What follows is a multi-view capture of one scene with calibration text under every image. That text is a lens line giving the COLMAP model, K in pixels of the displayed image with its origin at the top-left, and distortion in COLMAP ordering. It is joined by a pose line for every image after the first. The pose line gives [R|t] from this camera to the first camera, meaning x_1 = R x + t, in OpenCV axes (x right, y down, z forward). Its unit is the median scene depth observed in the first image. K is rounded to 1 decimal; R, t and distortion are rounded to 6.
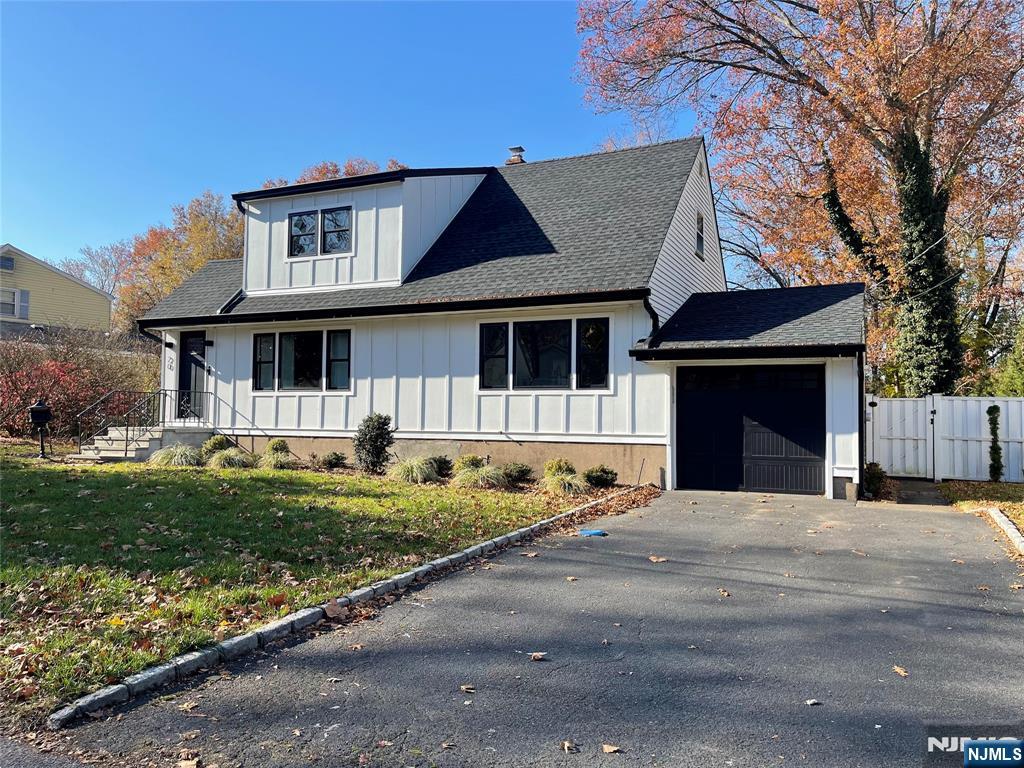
lens RADIAL K [[772.1, 0, 517.0], [0, 772.1, 383.0], [0, 0, 1]] dist [0.066662, -0.079718]
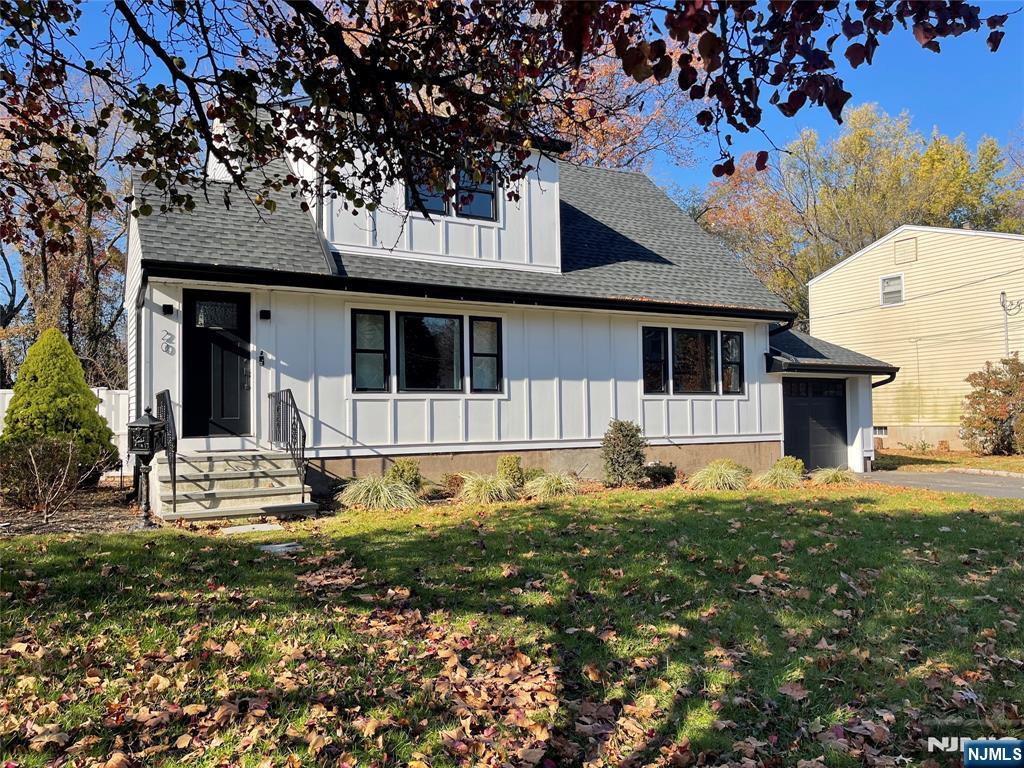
lens RADIAL K [[772.1, 0, 517.9], [0, 772.1, 383.4], [0, 0, 1]] dist [0.066662, -0.079718]
pose [[0.577058, 0.018106, 0.816502, -0.864241], [-0.019134, 0.999780, -0.008648, 0.006126], [-0.816479, -0.010632, 0.577277, 0.518367]]
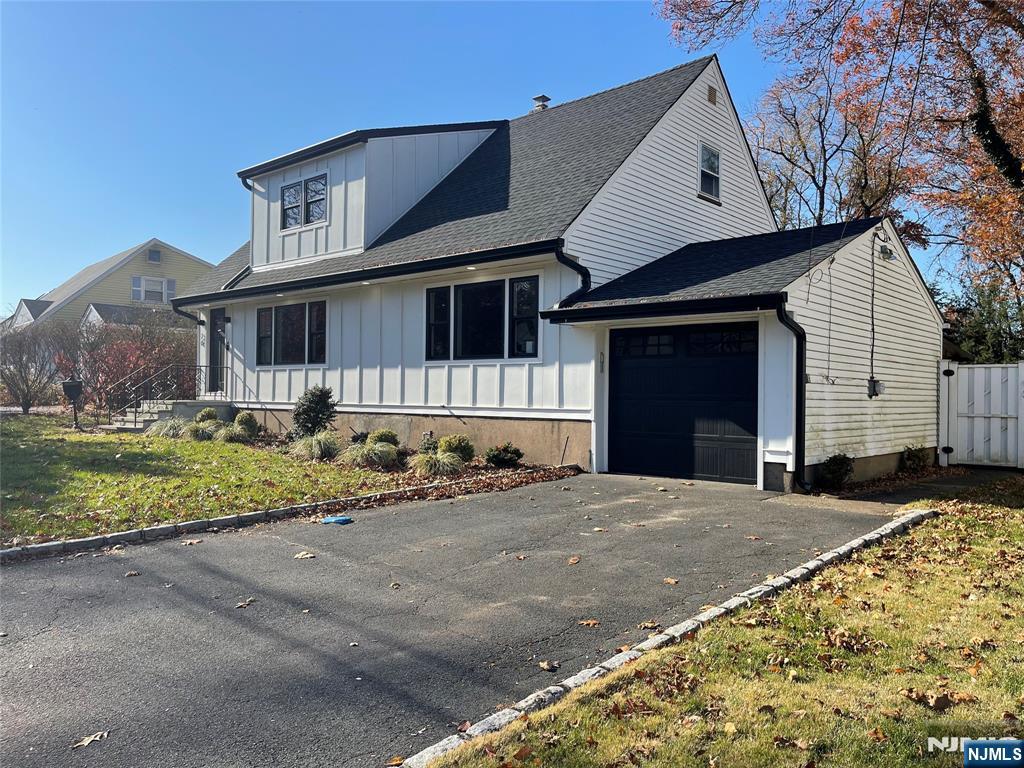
lens RADIAL K [[772.1, 0, 509.6], [0, 772.1, 387.8], [0, 0, 1]] dist [0.066662, -0.079718]
pose [[0.956578, -0.003065, -0.291461, 0.292236], [0.013430, 0.999346, 0.033569, 0.010722], [0.291167, -0.036025, 0.955994, 0.127494]]
